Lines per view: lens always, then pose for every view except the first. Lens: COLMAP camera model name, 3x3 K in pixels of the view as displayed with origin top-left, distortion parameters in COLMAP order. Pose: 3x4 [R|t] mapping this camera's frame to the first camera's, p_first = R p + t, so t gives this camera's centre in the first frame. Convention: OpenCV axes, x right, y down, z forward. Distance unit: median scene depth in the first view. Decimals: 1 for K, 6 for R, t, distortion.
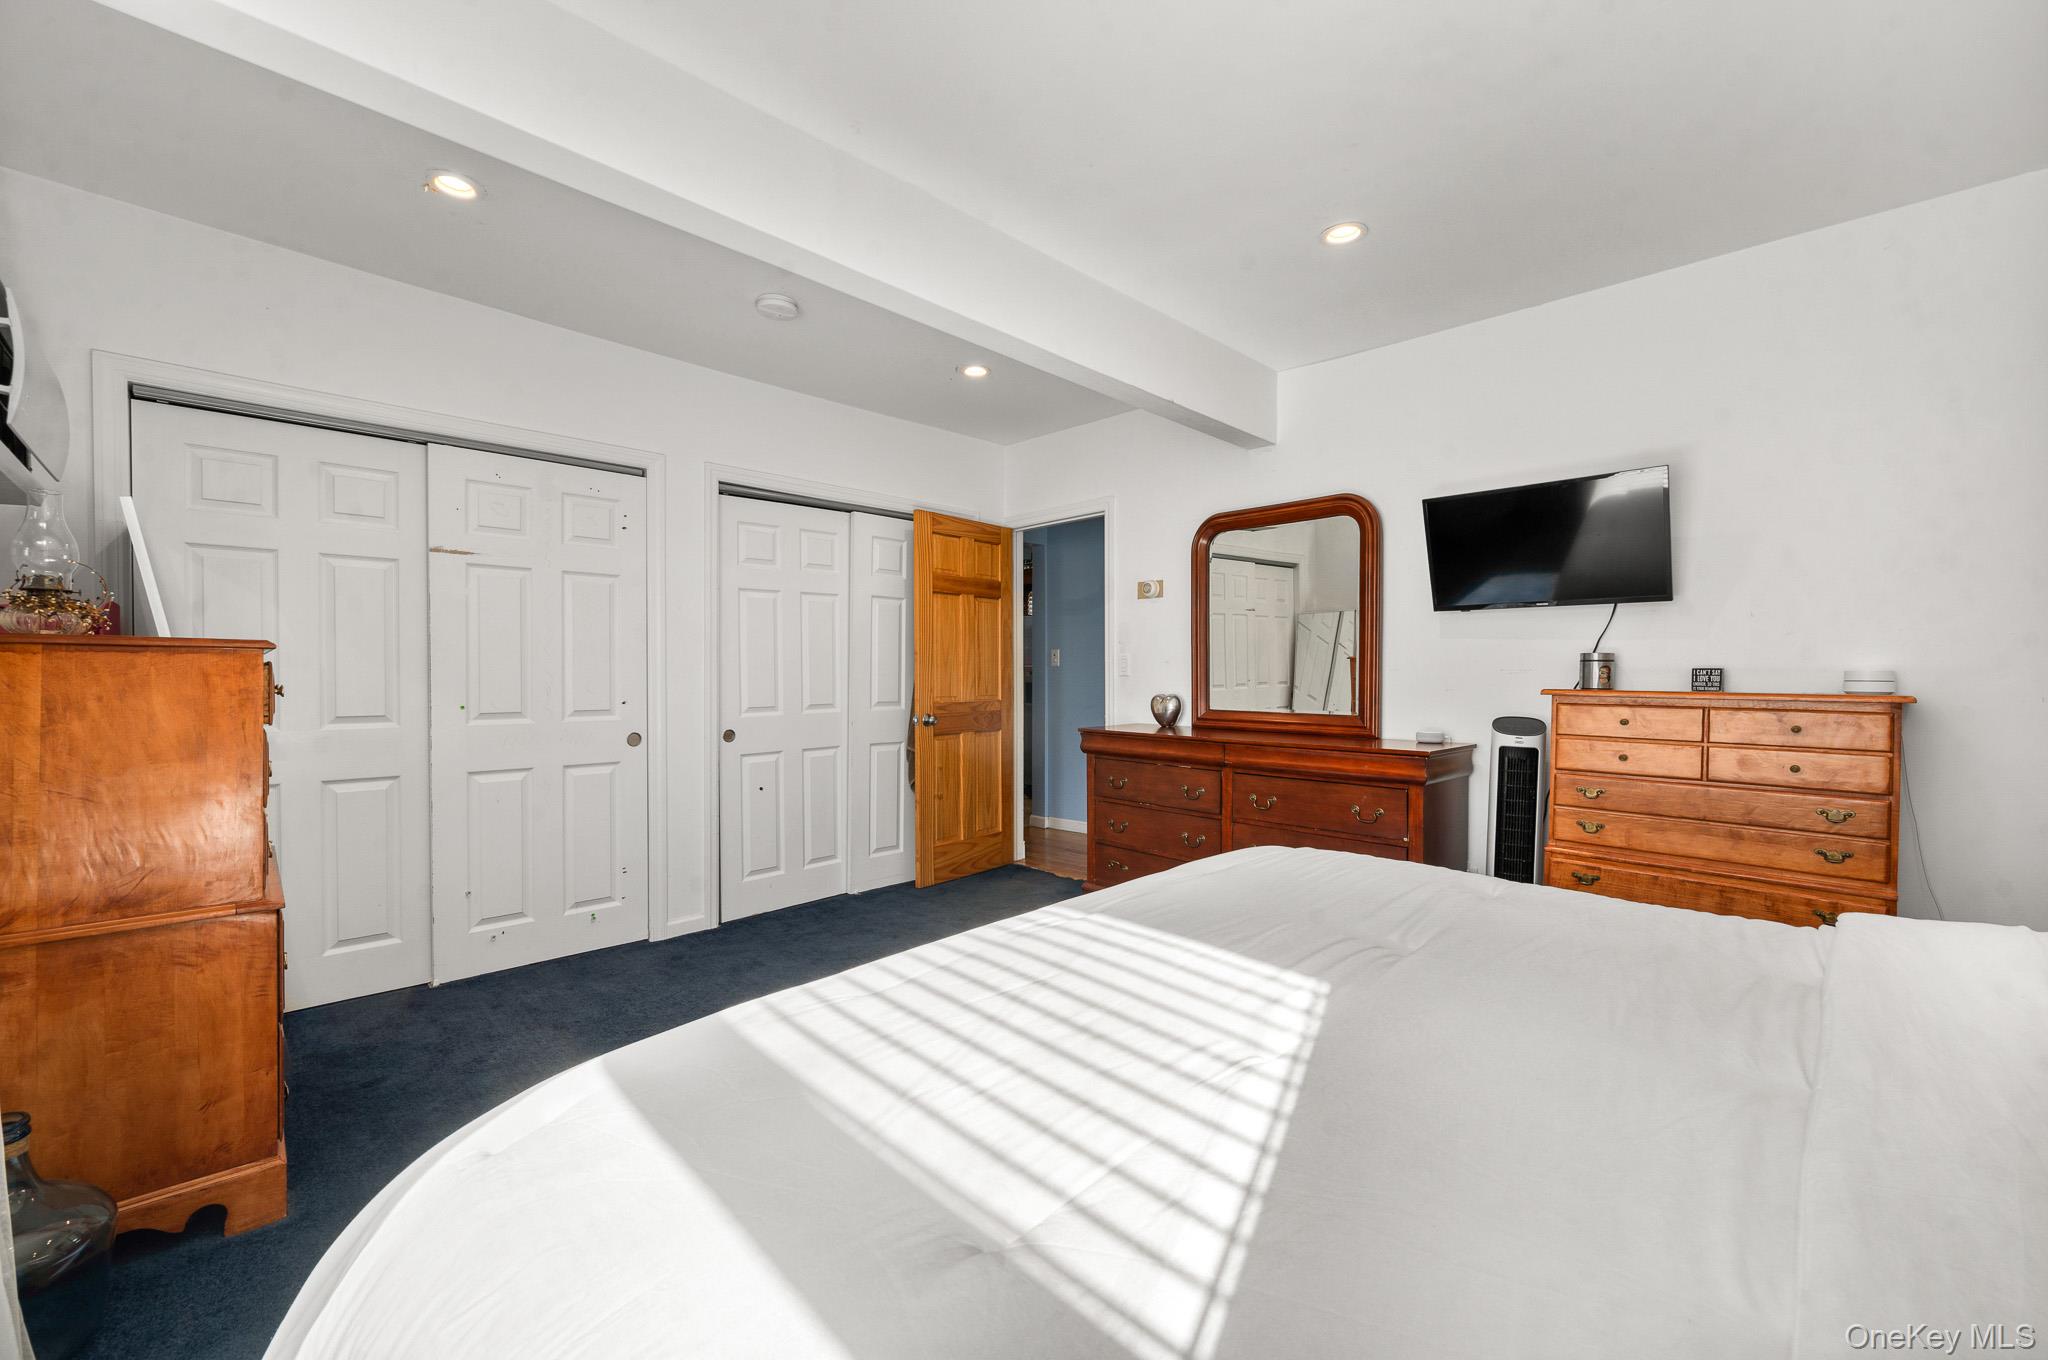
lens RADIAL K [[835.8, 0, 1024.0], [0, 835.8, 680.0], [0, 0, 1]] dist [0.003444, 0.000161]
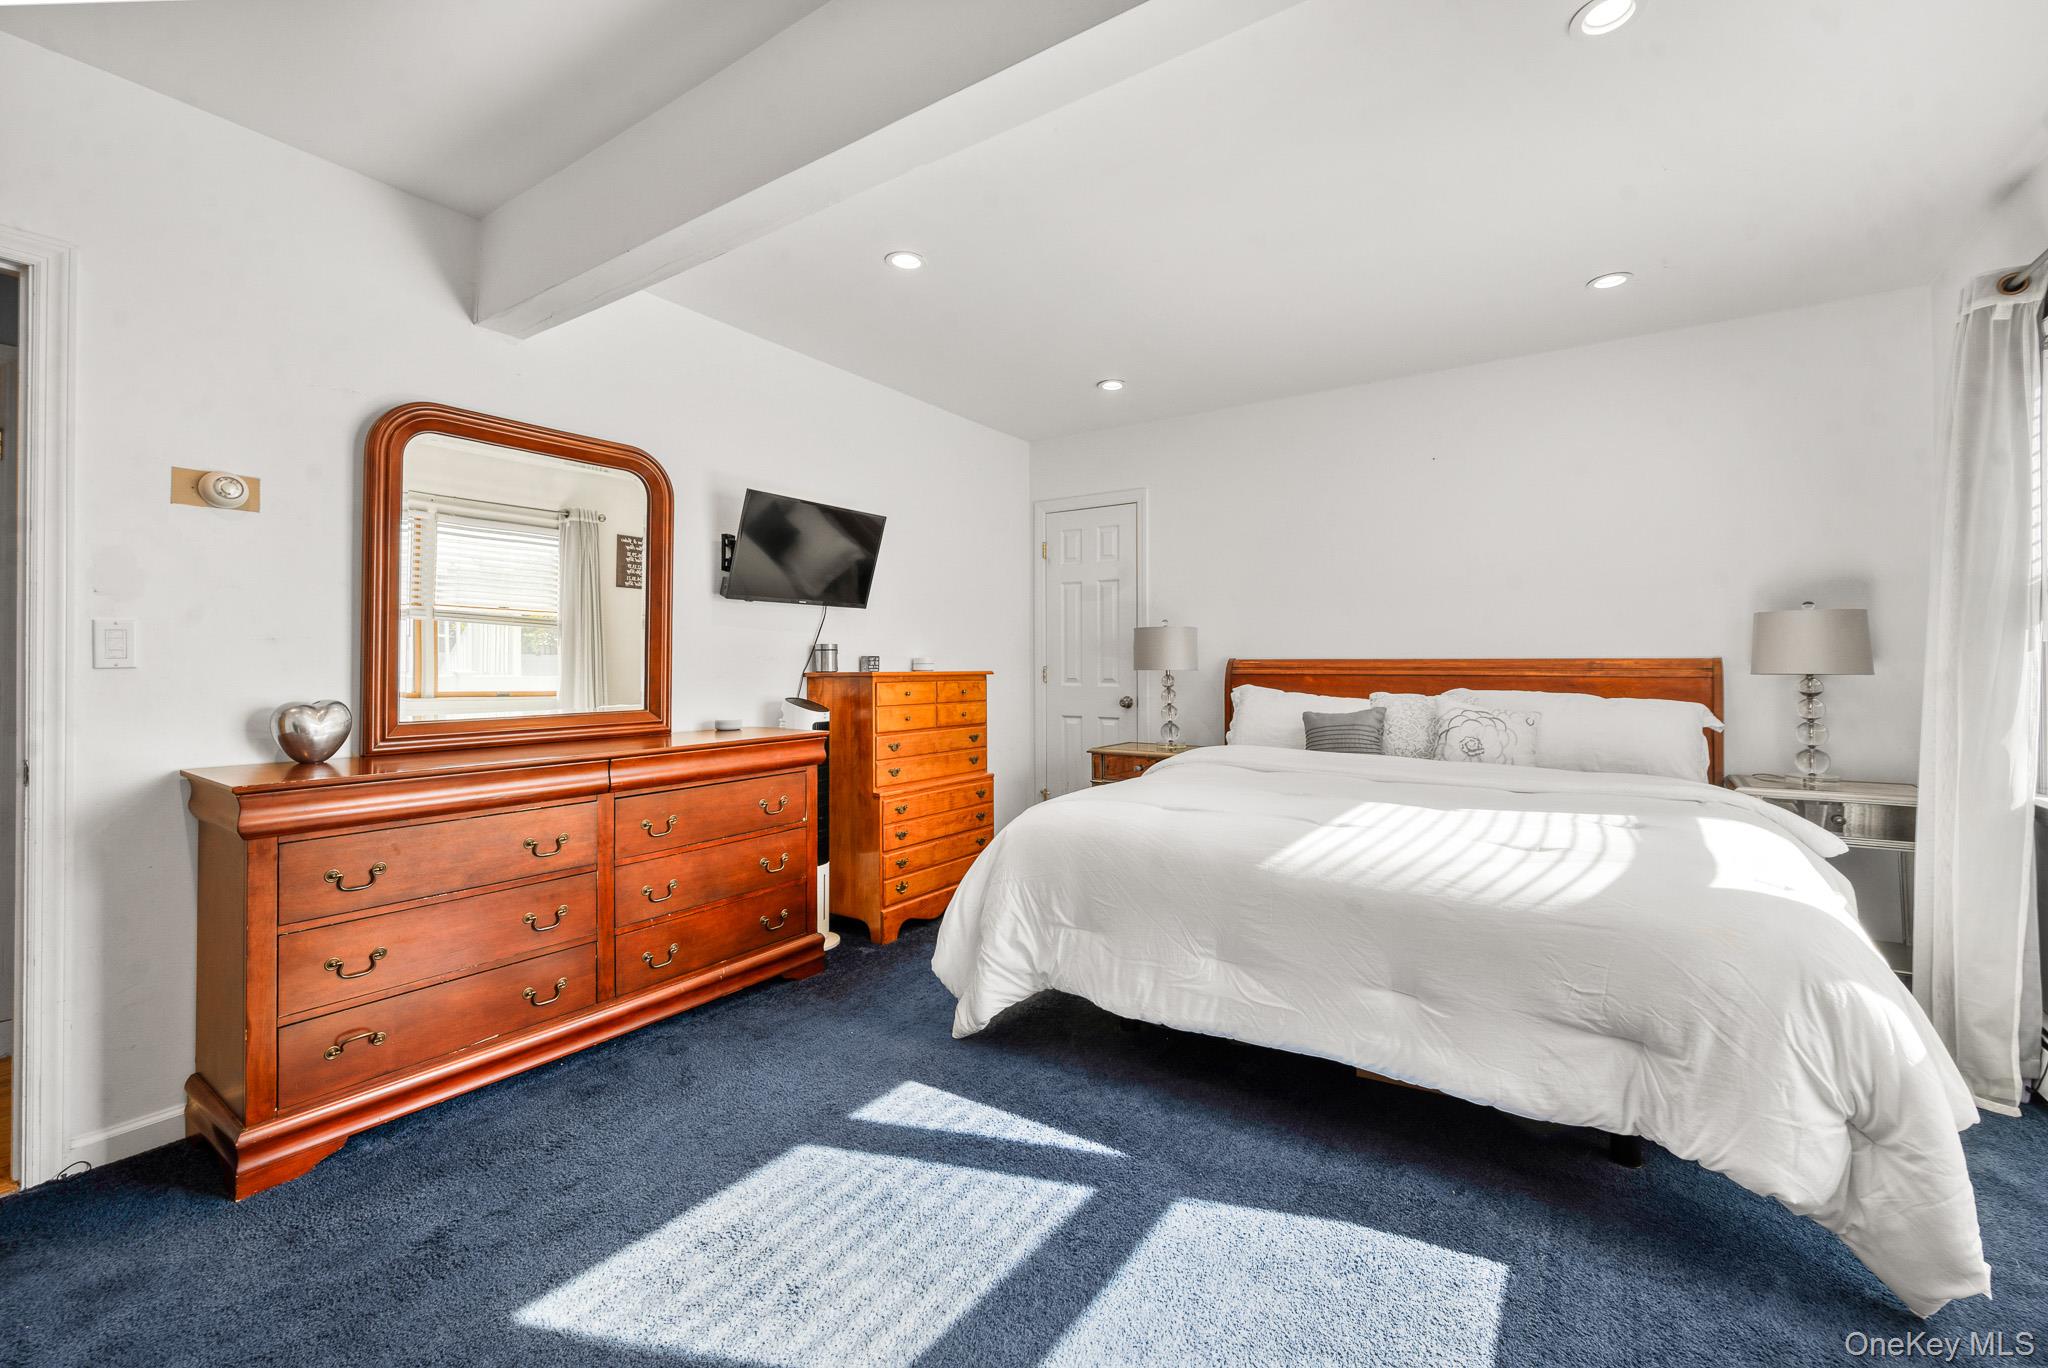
lens RADIAL K [[835.8, 0, 1024.0], [0, 835.8, 684.0], [0, 0, 1]] dist [0.003444, 0.000161]
pose [[-0.189419, -0.024769, 0.981584, -0.232403], [0.014892, 0.999494, 0.028095, -0.001092], [-0.981783, 0.019939, -0.188954, 0.350175]]
